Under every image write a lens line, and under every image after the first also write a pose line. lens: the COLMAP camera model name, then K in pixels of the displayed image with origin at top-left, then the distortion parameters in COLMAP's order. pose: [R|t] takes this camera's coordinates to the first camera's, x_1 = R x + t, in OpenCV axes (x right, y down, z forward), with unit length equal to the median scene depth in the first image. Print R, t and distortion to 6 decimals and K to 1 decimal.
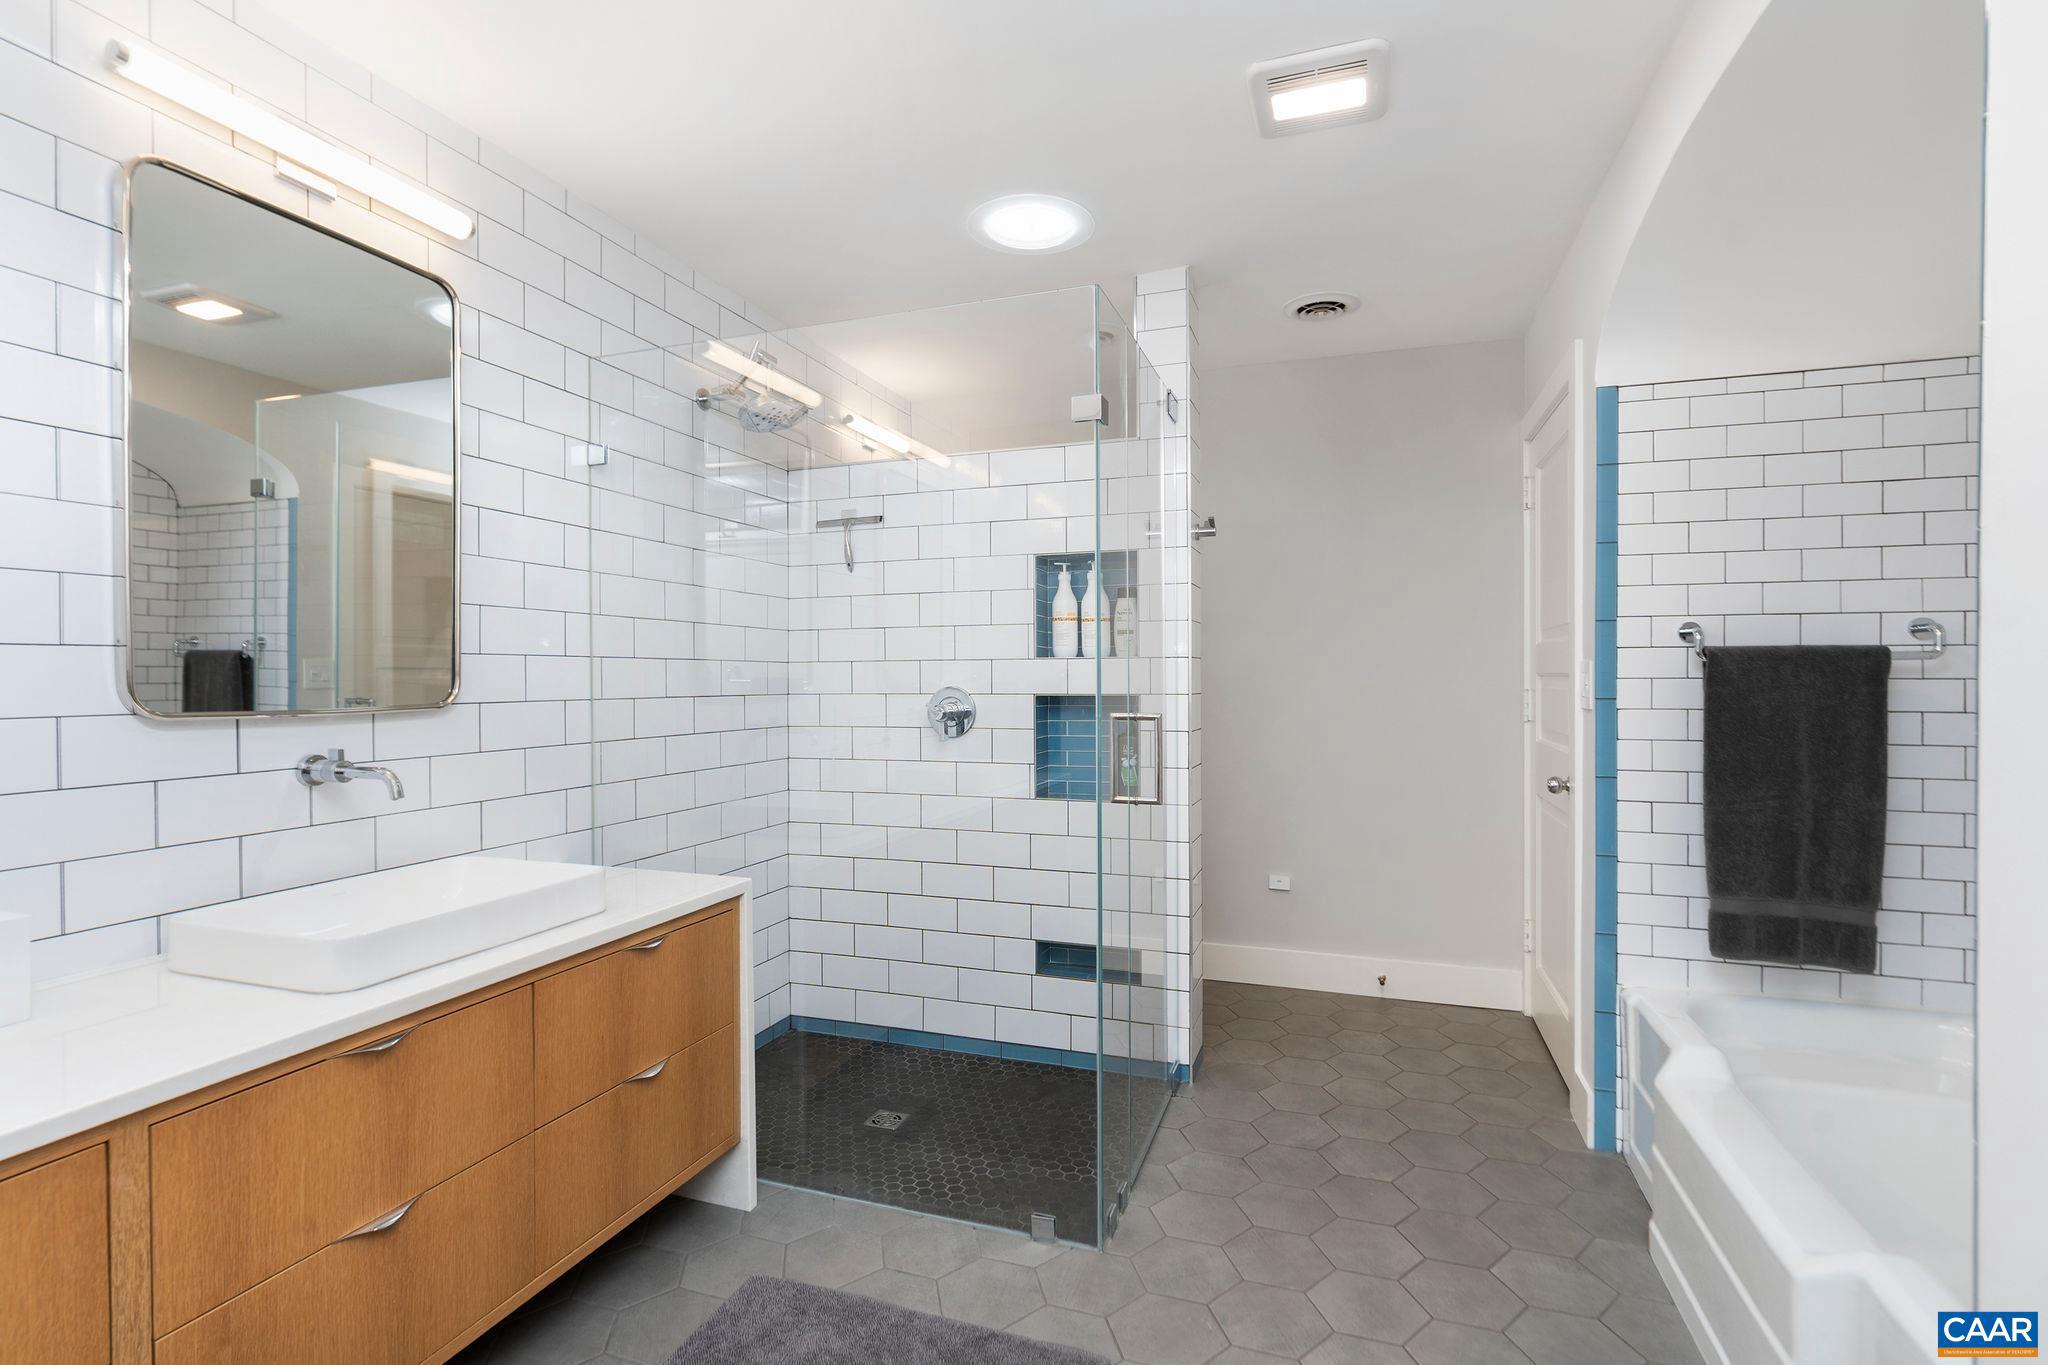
lens RADIAL K [[996.0, 0, 1013.3], [0, 996.0, 679.6], [0, 0, 1]] dist [-0.006636, -0.001553]
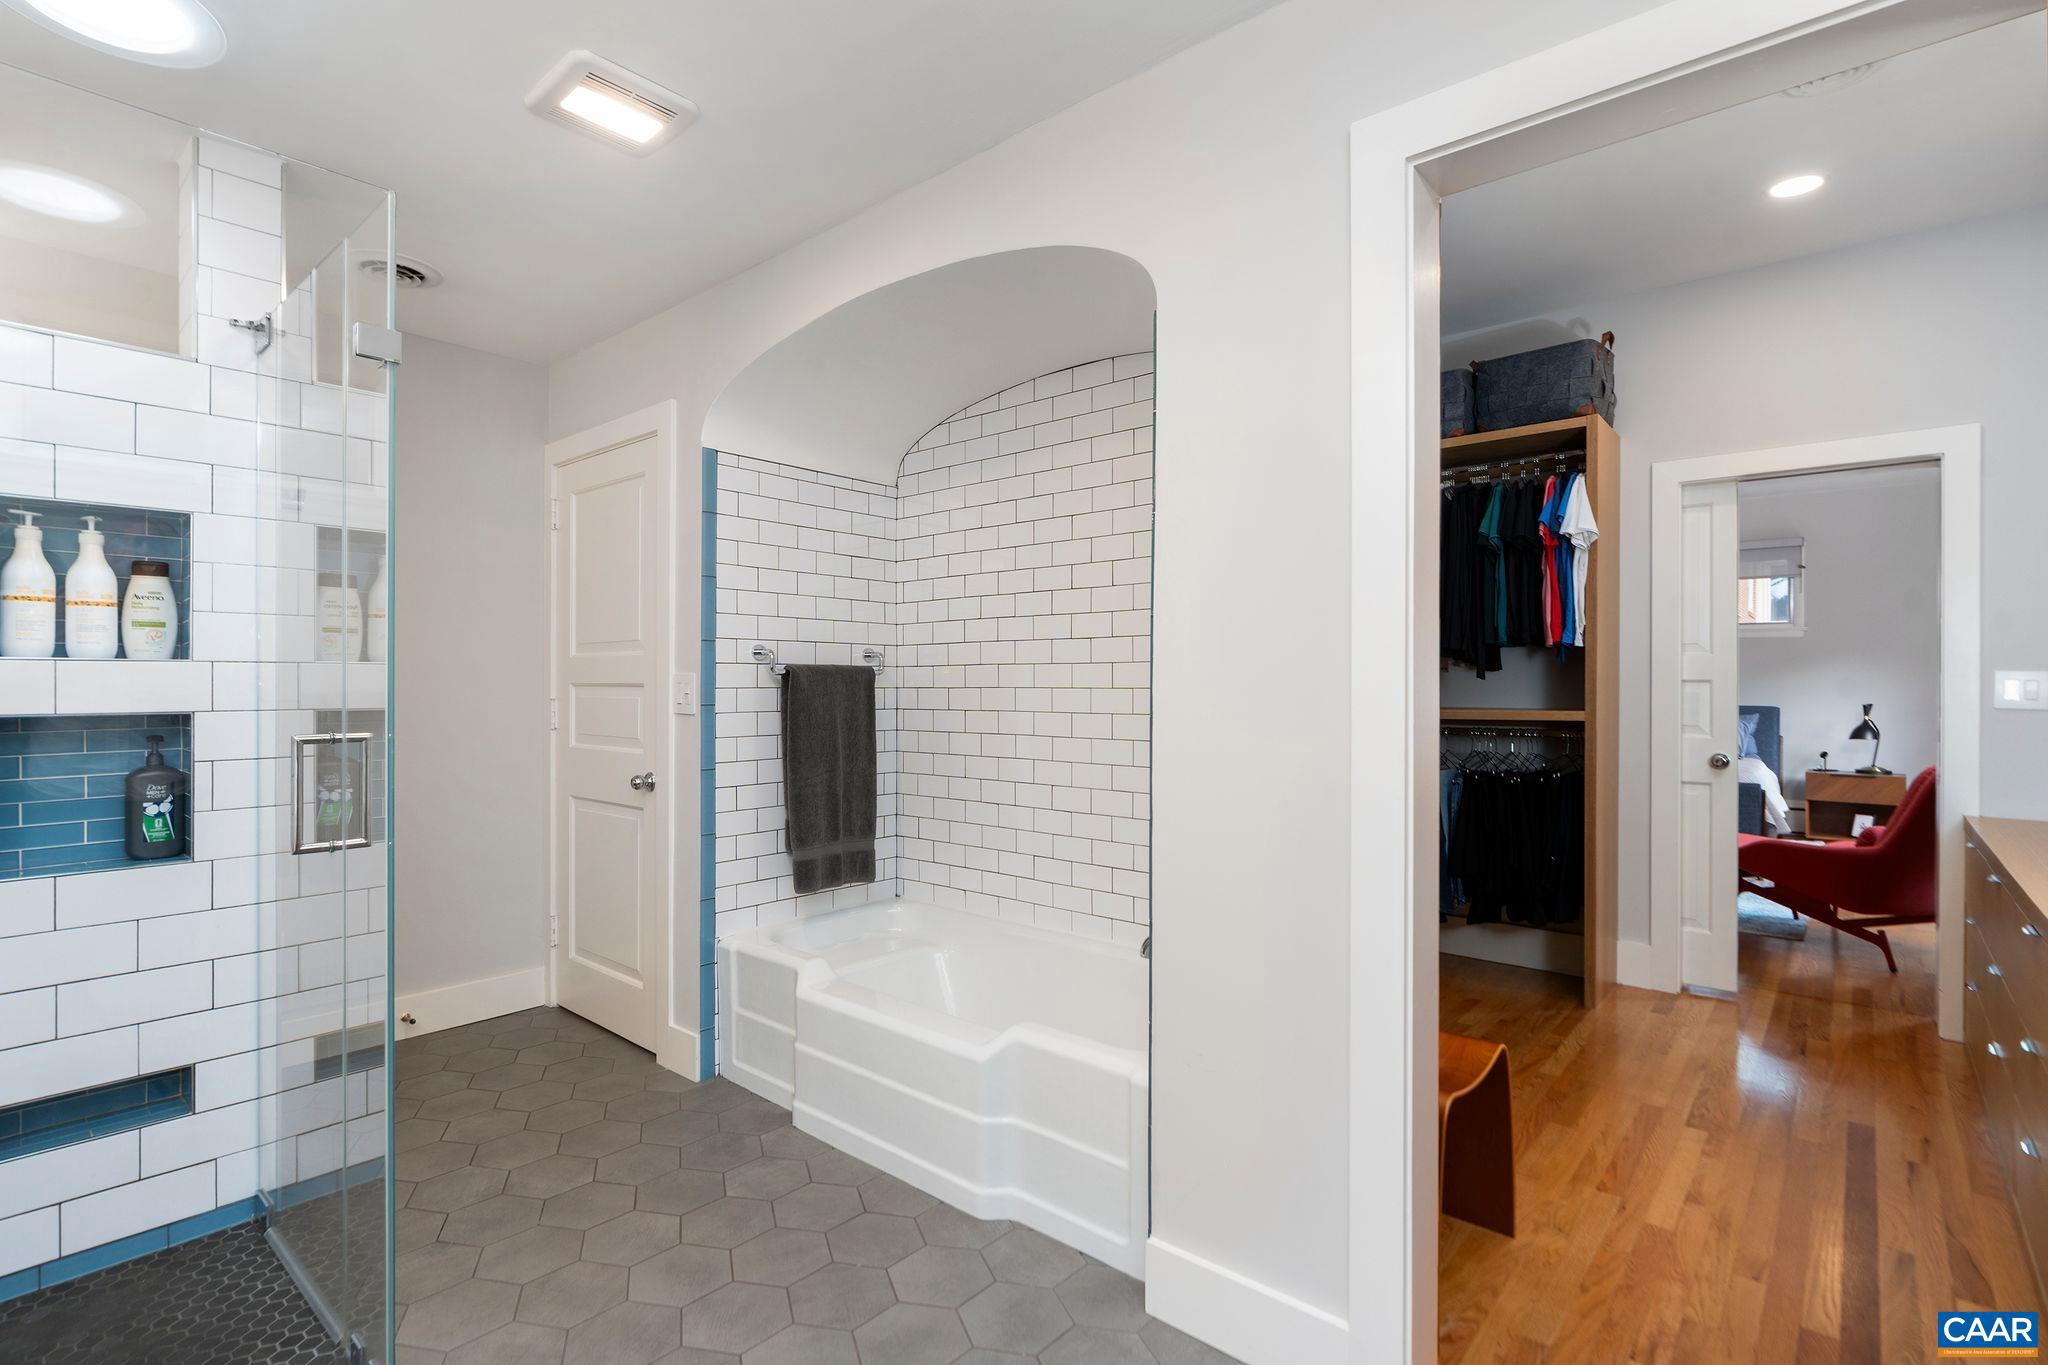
lens RADIAL K [[996.0, 0, 1013.2], [0, 996.0, 681.9], [0, 0, 1]] dist [-0.006636, -0.001553]
pose [[0.344535, 0.003697, 0.938766, -0.433884], [0.005720, 0.999965, -0.006038, 0.000783], [-0.938756, 0.007450, 0.344502, 0.238993]]
